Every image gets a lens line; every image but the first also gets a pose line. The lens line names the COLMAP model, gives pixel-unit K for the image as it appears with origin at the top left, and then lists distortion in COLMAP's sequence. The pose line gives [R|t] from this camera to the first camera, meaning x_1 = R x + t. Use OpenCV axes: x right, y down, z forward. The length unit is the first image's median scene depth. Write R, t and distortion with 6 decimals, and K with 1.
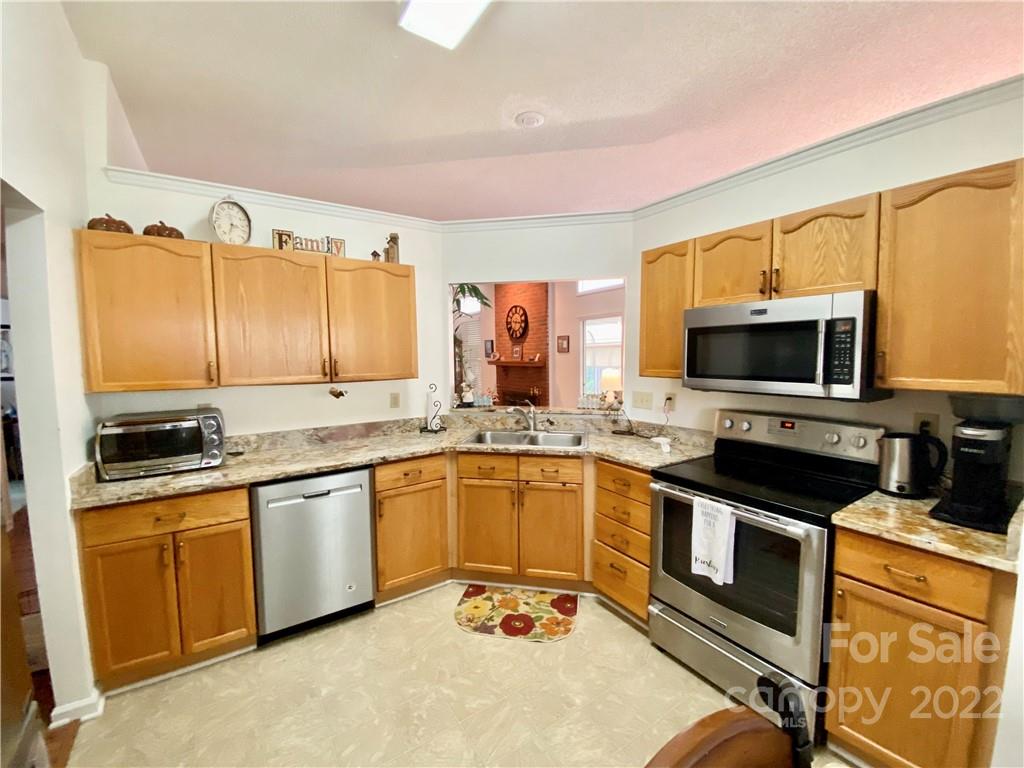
lens RADIAL K [[409.1, 0, 507.0], [0, 409.1, 380.5], [0, 0, 1]] dist [0.004752, -0.008614]
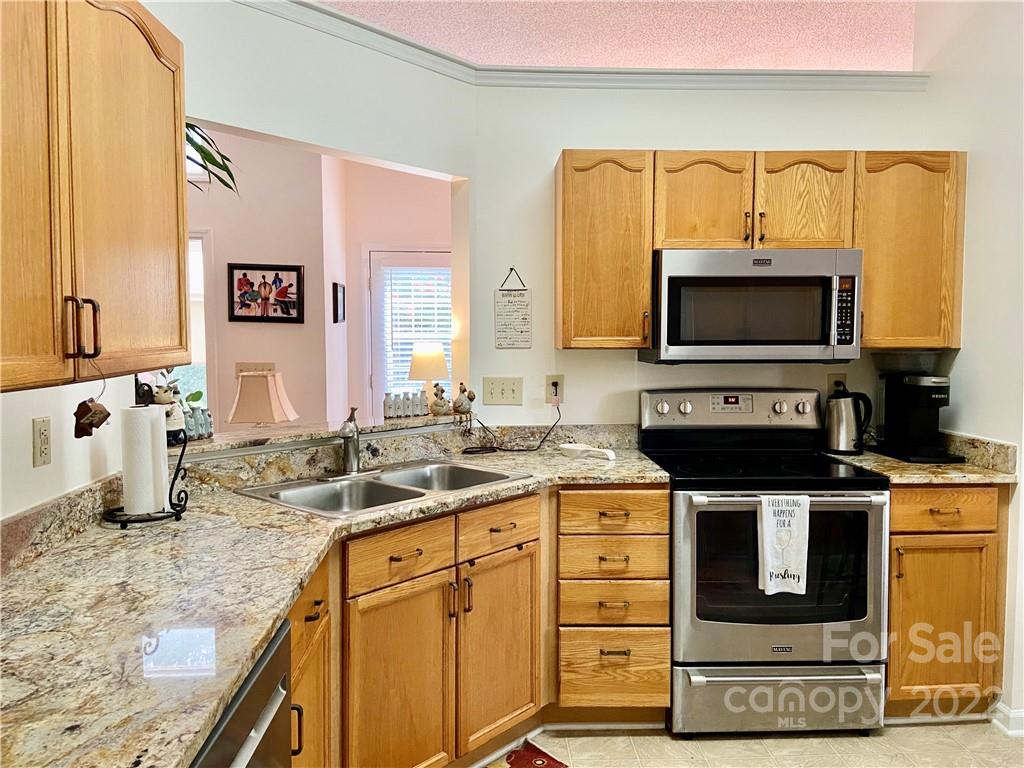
lens RADIAL K [[776.1, 0, 502.2], [0, 776.1, 378.0], [0, 0, 1]] dist [0.048324, -0.034608]
pose [[0.518106, -0.046580, 0.854047, -0.737098], [0.050987, 0.998422, 0.023524, 0.001892], [-0.853795, 0.031357, 0.519663, 0.461470]]
